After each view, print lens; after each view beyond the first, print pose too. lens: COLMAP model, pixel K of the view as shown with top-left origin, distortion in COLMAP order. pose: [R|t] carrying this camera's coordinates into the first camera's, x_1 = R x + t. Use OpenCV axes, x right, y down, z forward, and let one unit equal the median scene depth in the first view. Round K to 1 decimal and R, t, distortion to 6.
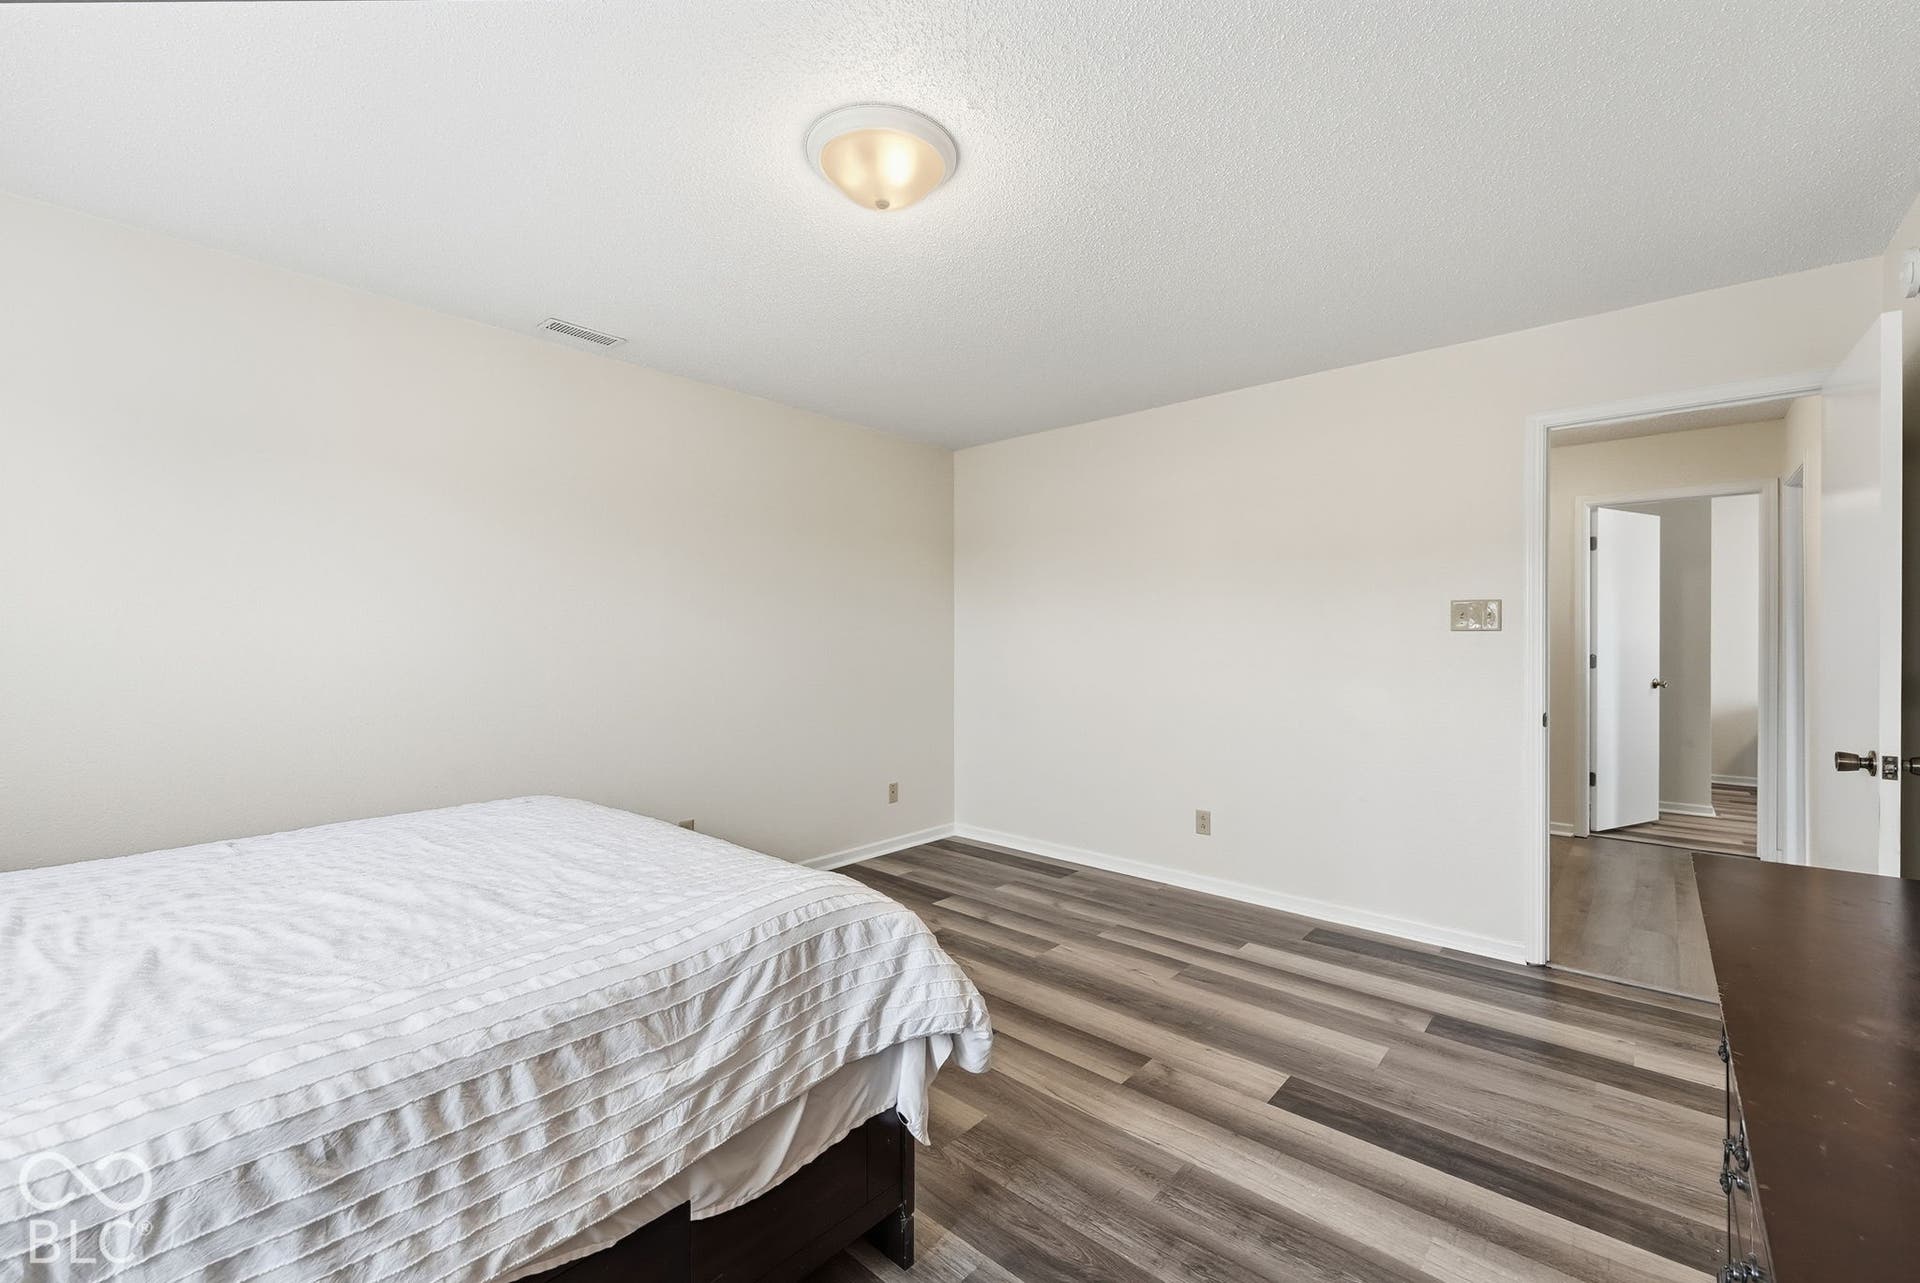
lens RADIAL K [[781.1, 0, 967.1], [0, 781.1, 640.5], [0, 0, 1]] dist [-0.001927, 0.000290]
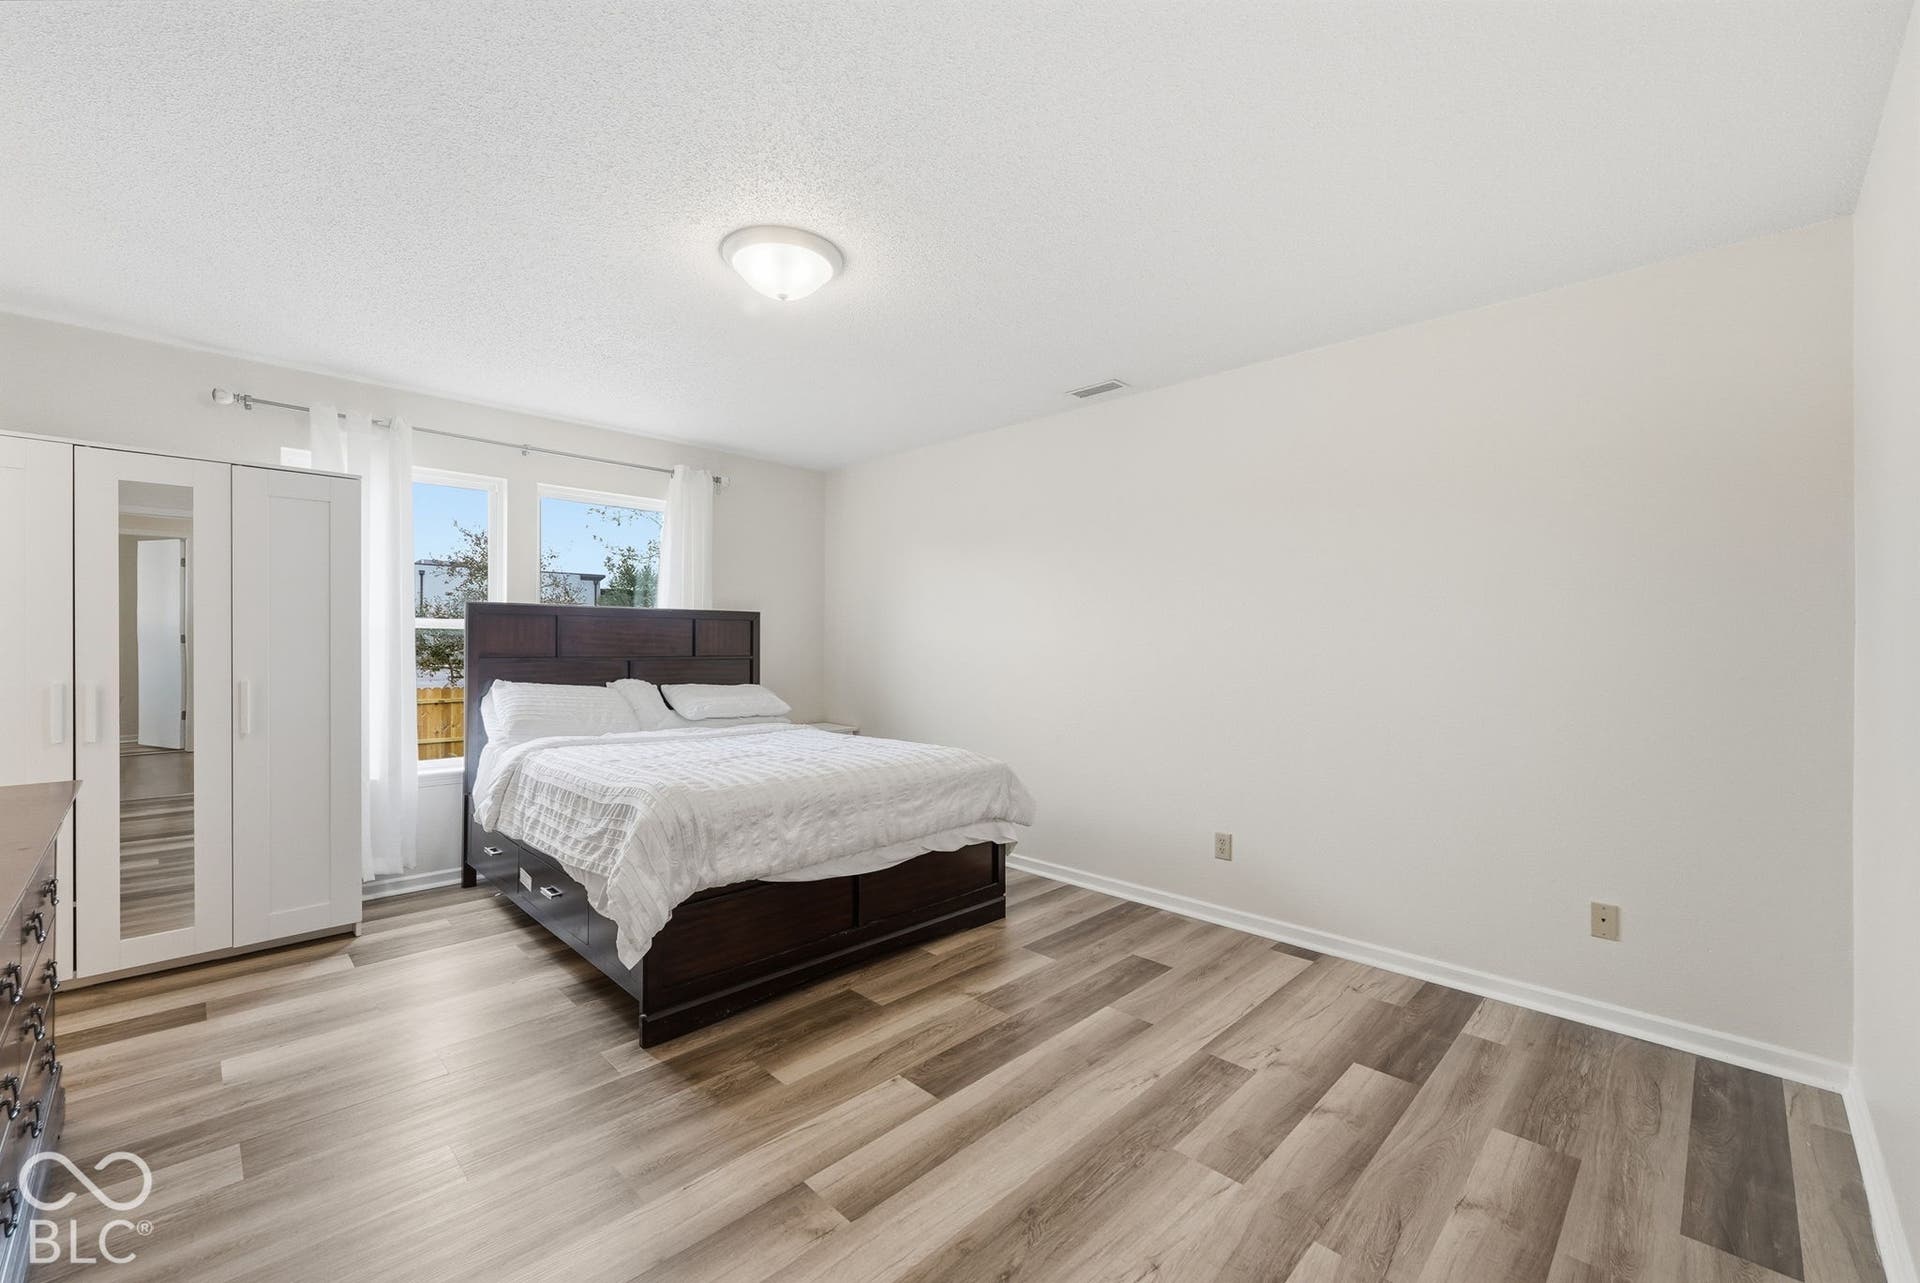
lens RADIAL K [[781.1, 0, 967.1], [0, 781.1, 640.5], [0, 0, 1]] dist [-0.001927, 0.000290]
pose [[-0.056772, -0.009503, -0.998342, 0.643153], [-0.007654, 0.999929, -0.009083, 0.007347], [0.998358, 0.007125, -0.056841, 0.776128]]
